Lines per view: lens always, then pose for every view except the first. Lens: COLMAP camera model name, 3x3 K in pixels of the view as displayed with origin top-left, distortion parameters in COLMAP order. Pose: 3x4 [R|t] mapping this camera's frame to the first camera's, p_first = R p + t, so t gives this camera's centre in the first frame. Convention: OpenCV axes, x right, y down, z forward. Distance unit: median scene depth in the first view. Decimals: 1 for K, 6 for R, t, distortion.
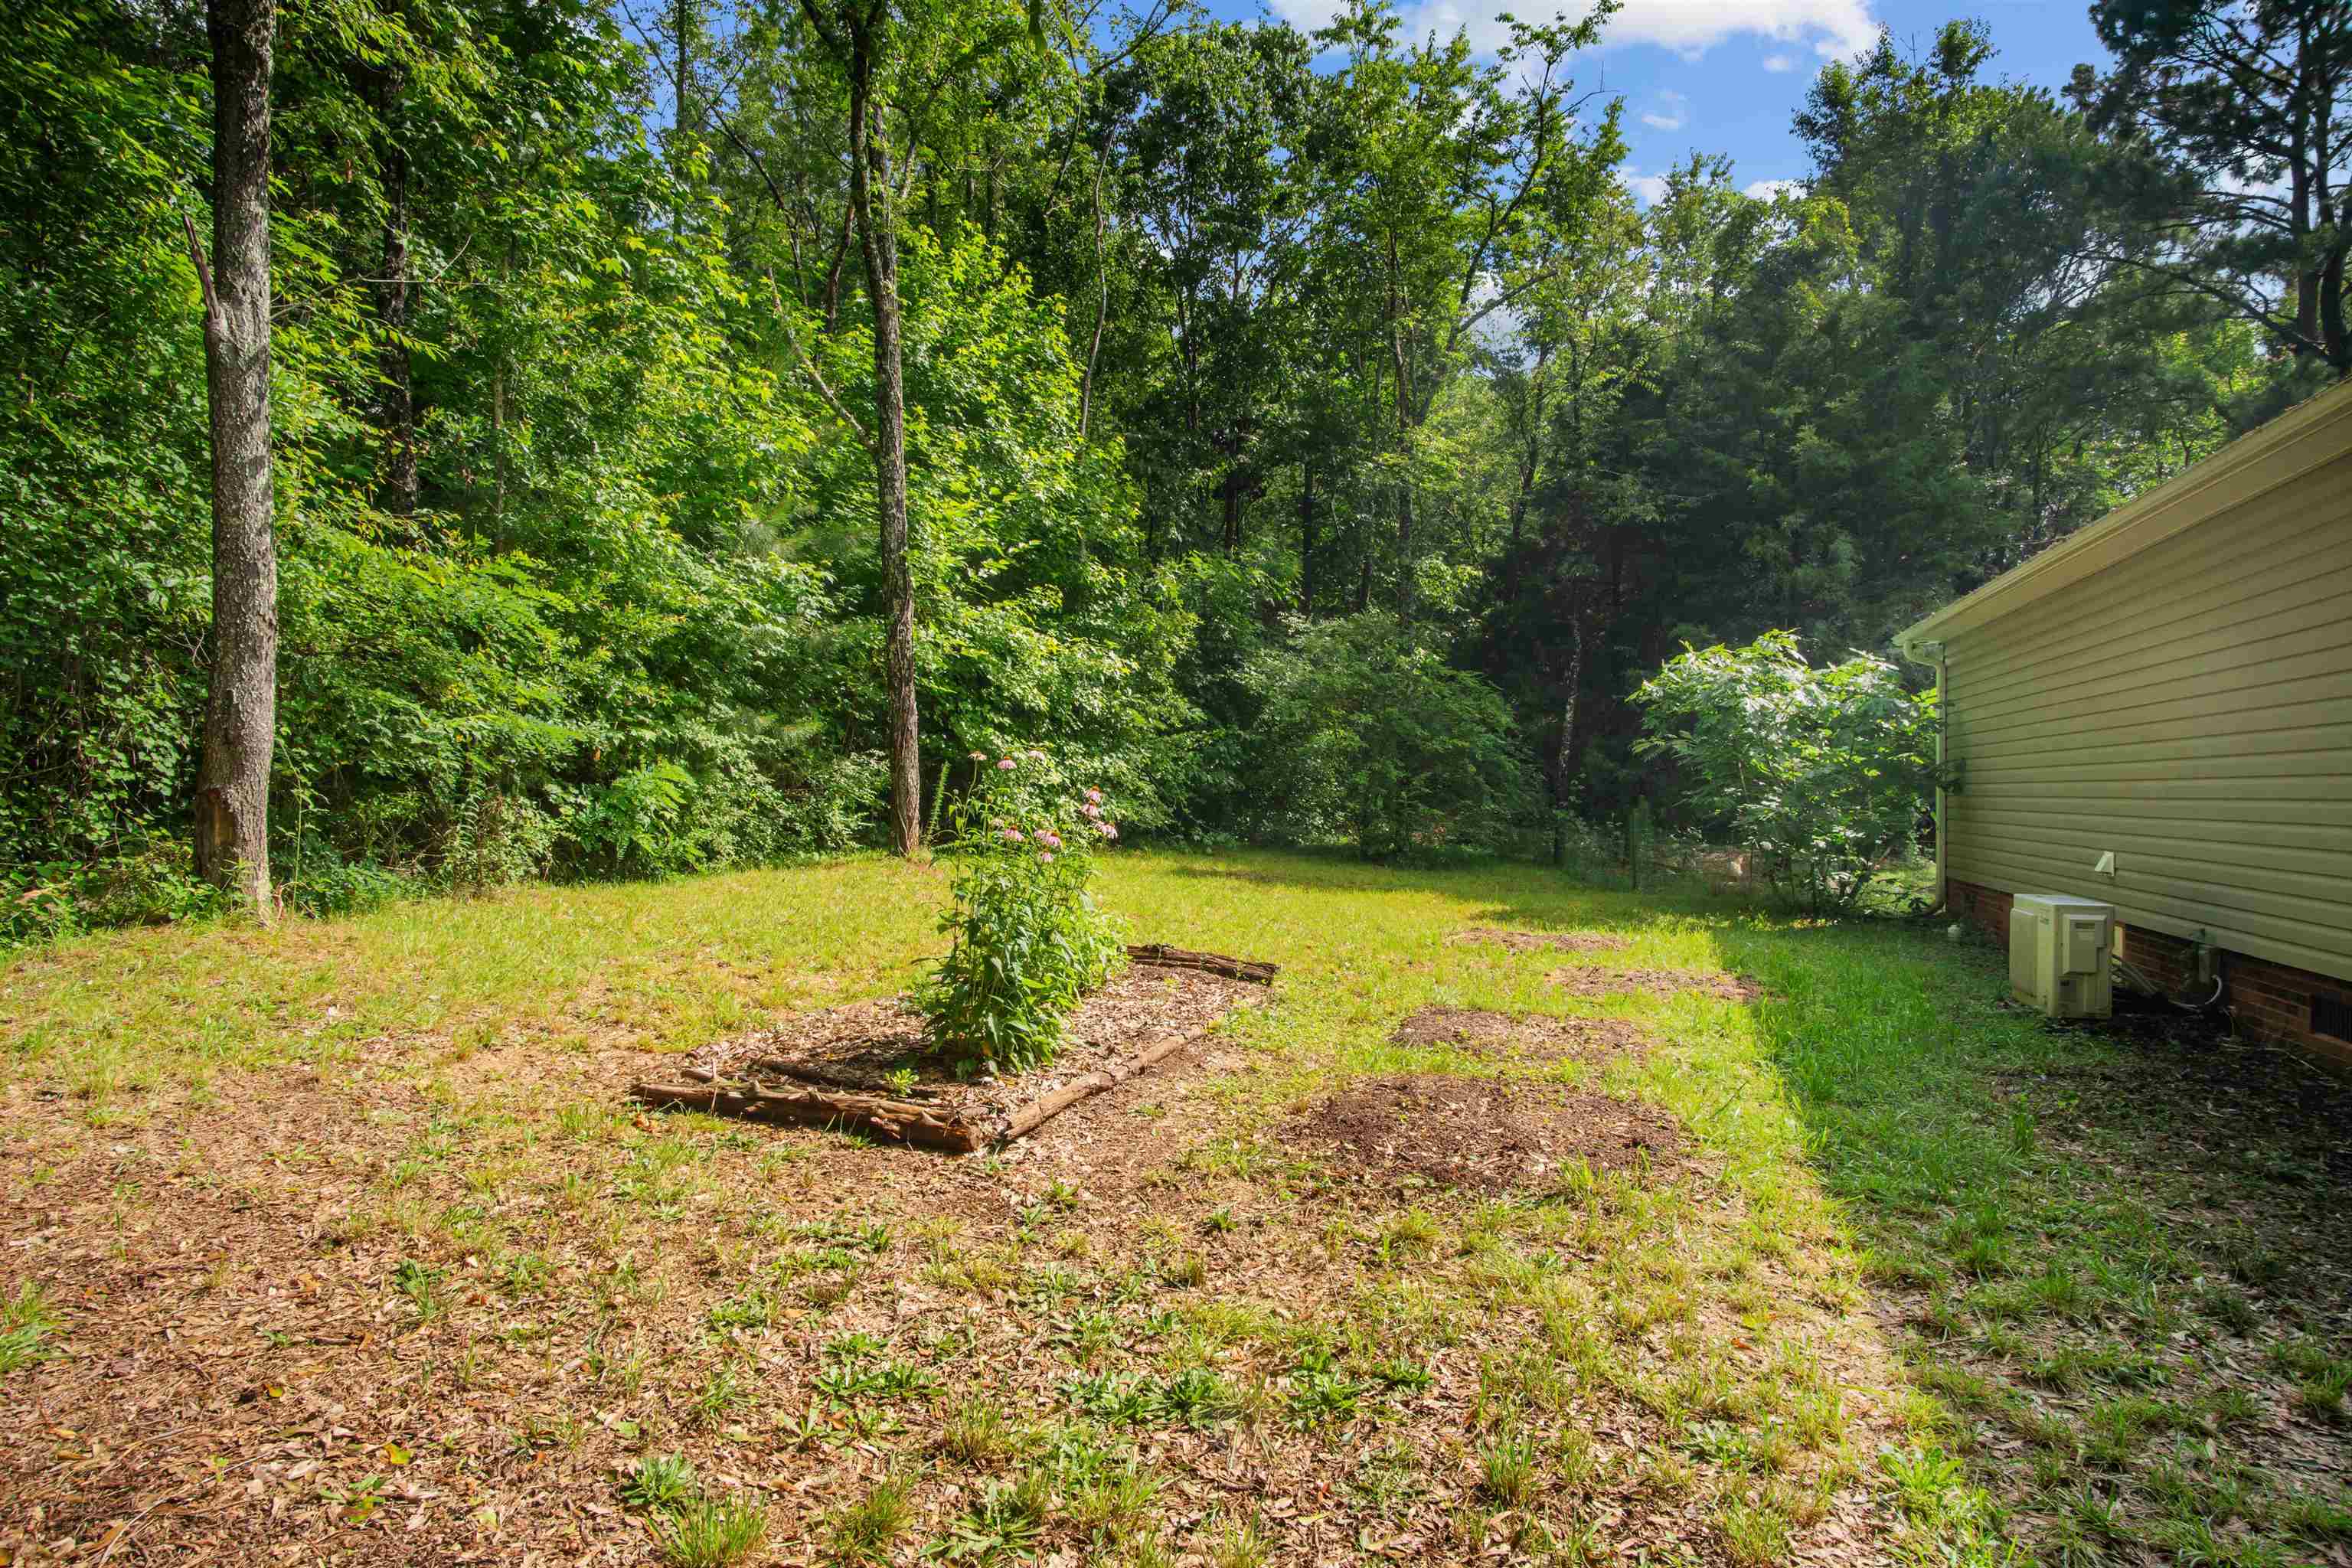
lens RADIAL K [[1282.2, 0, 1159.4], [0, 1282.2, 789.3], [0, 0, 1]] dist [-0.039182, 0.013273]
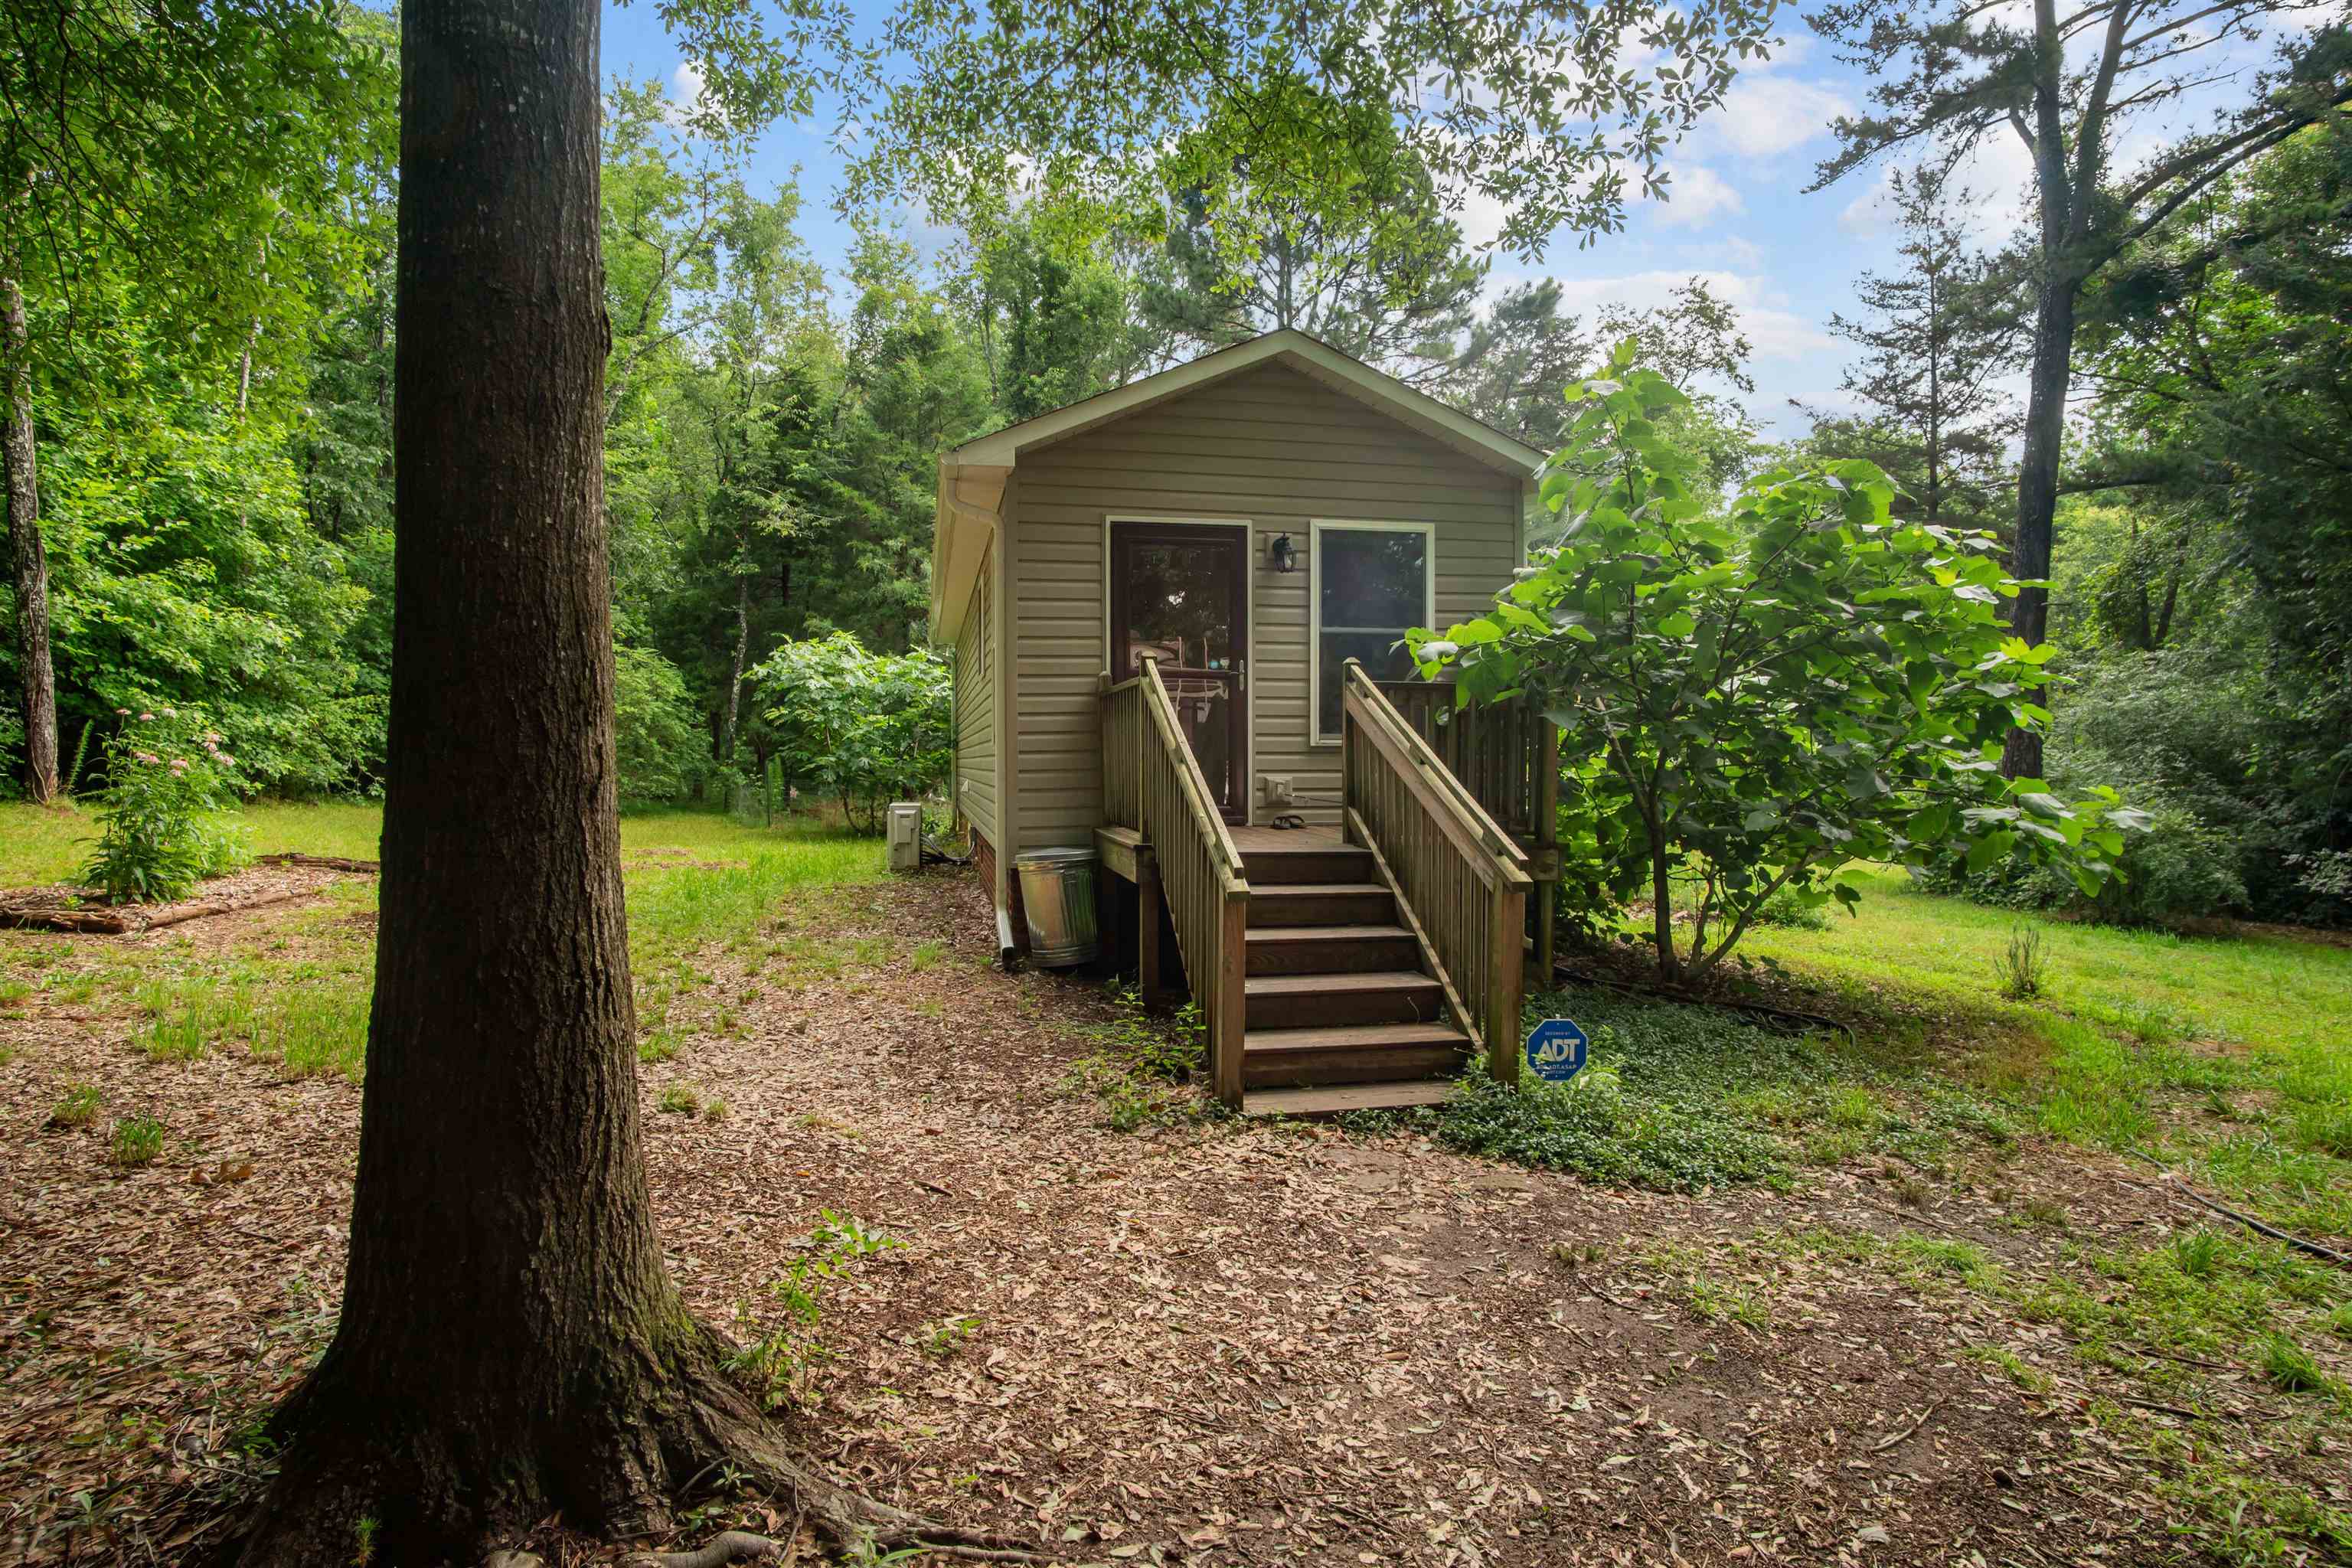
lens RADIAL K [[1282.2, 0, 1159.4], [0, 1282.2, 789.3], [0, 0, 1]] dist [-0.039182, 0.013273]
pose [[0.852941, -0.014258, 0.521813, 0.052259], [0.001412, 0.999686, 0.025007, 0.012539], [-0.522006, -0.020593, 0.852693, -0.374435]]
